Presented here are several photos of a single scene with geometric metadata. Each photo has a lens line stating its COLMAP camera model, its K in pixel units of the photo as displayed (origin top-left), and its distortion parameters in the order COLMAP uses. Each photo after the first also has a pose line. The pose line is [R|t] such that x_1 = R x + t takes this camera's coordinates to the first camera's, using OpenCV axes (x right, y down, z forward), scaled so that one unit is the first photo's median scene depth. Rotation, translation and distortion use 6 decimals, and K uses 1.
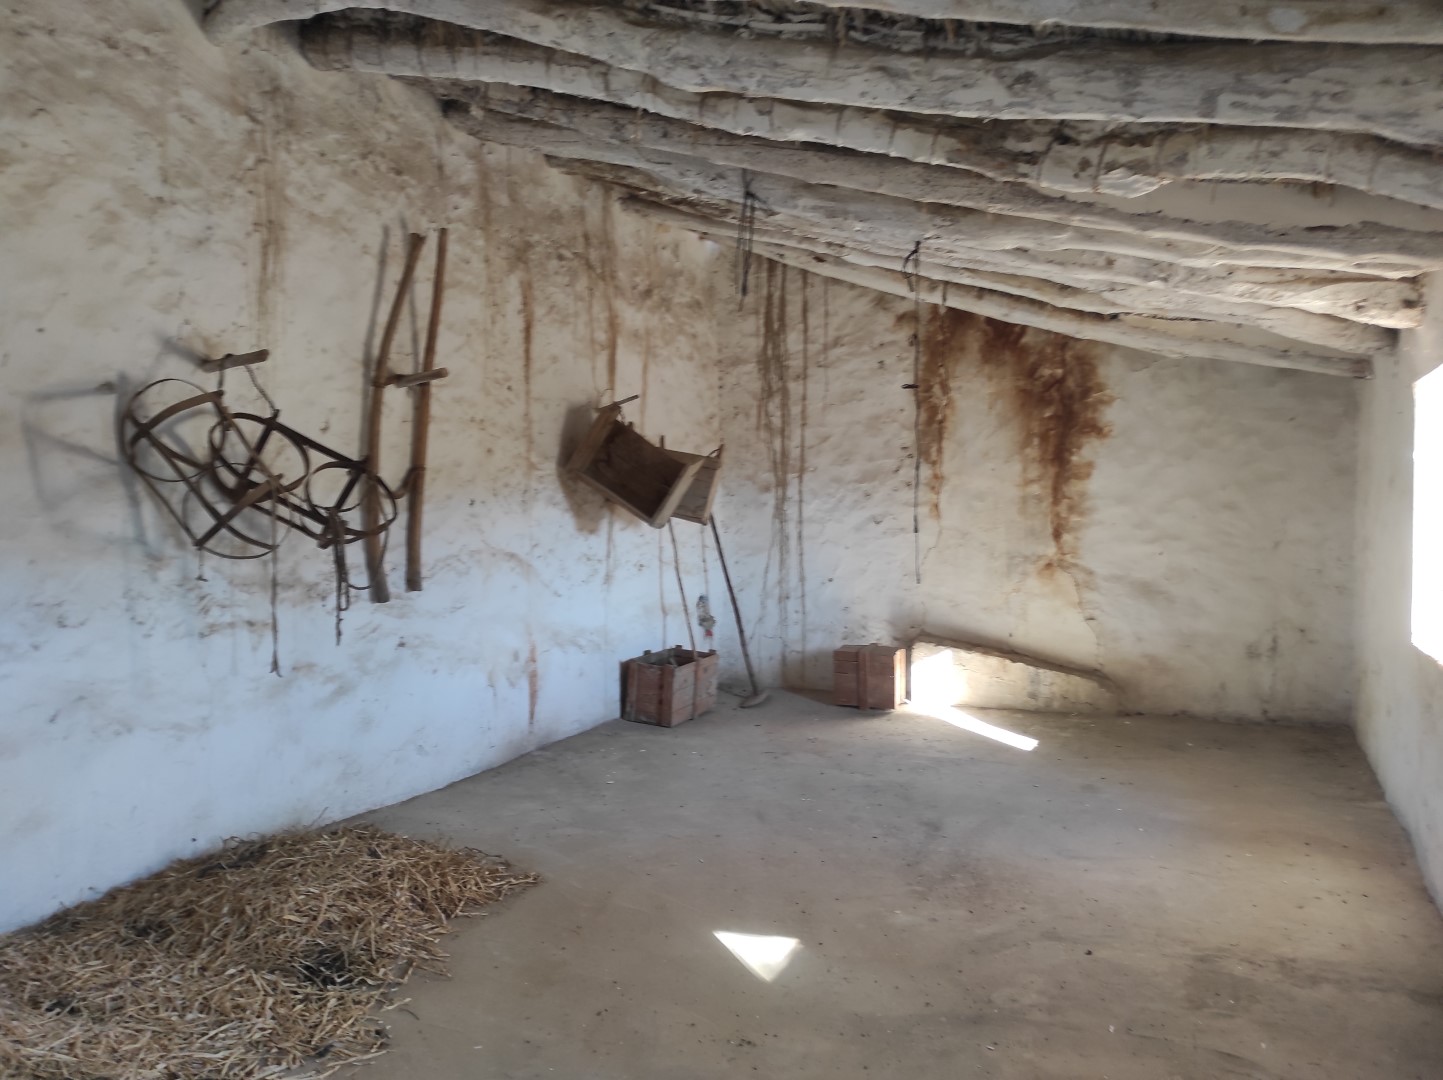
lens RADIAL K [[1061.1, 0, 723.3], [0, 1061.1, 539.7], [0, 0, 1]] dist [0.053175, -0.038346]
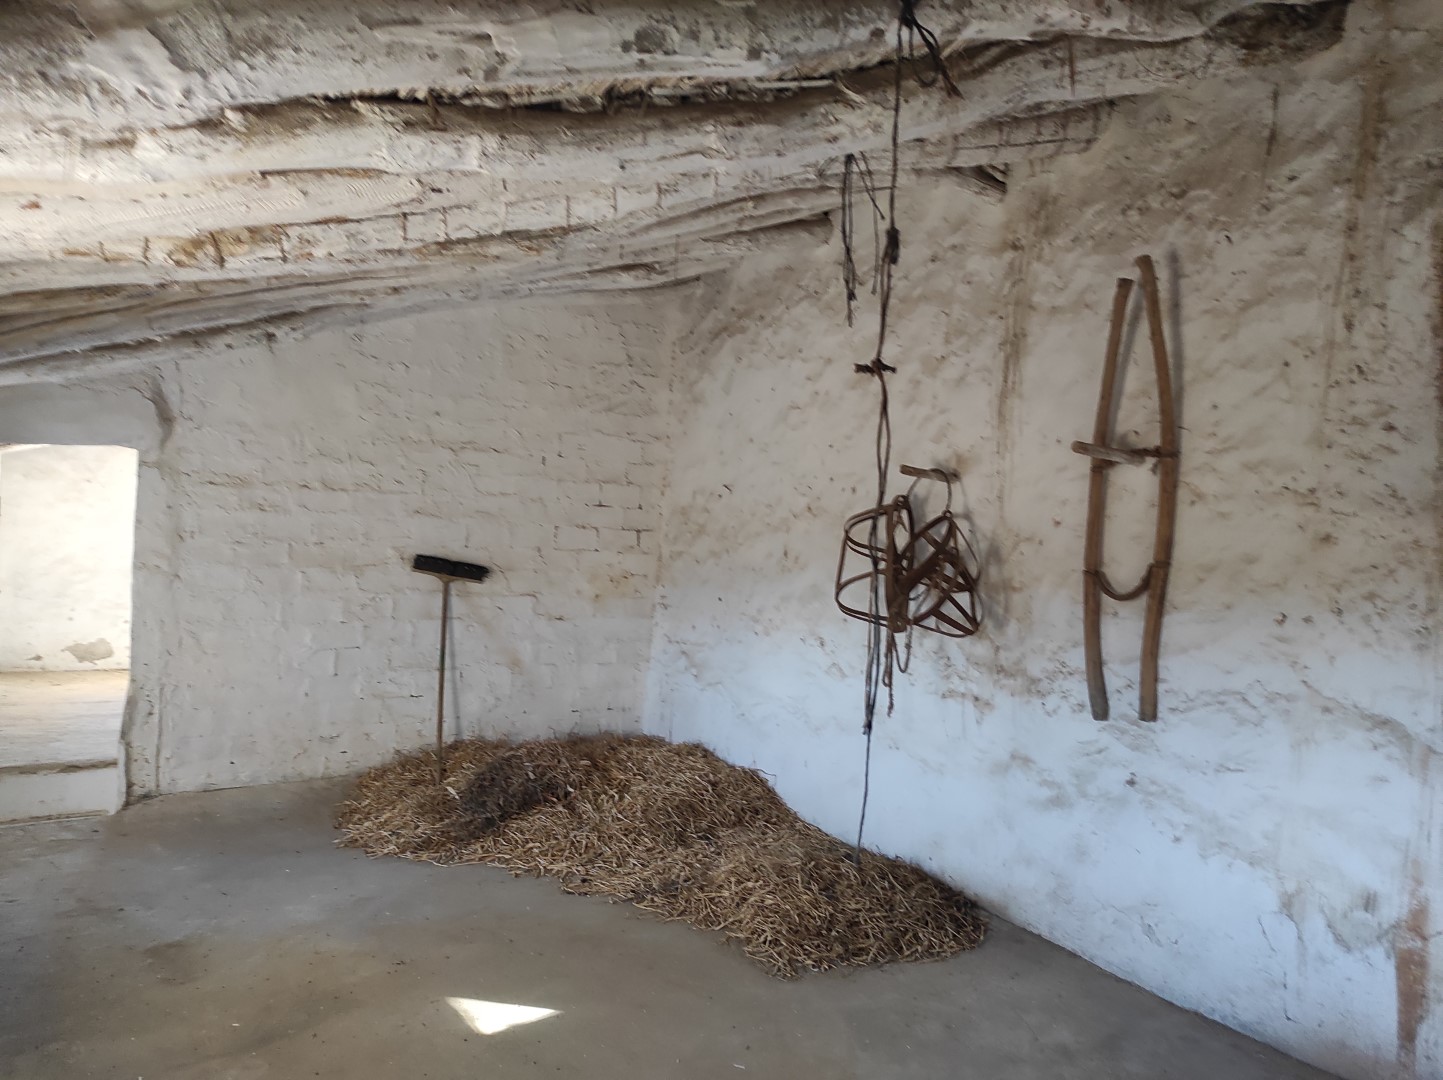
lens RADIAL K [[1061.1, 0, 725.9], [0, 1061.1, 532.2], [0, 0, 1]] dist [0.053175, -0.038346]
pose [[-0.561163, -0.022749, -0.827392, 0.547275], [-0.065048, 0.997743, 0.016685, -0.084371], [0.825145, 0.063183, -0.561377, 1.196370]]
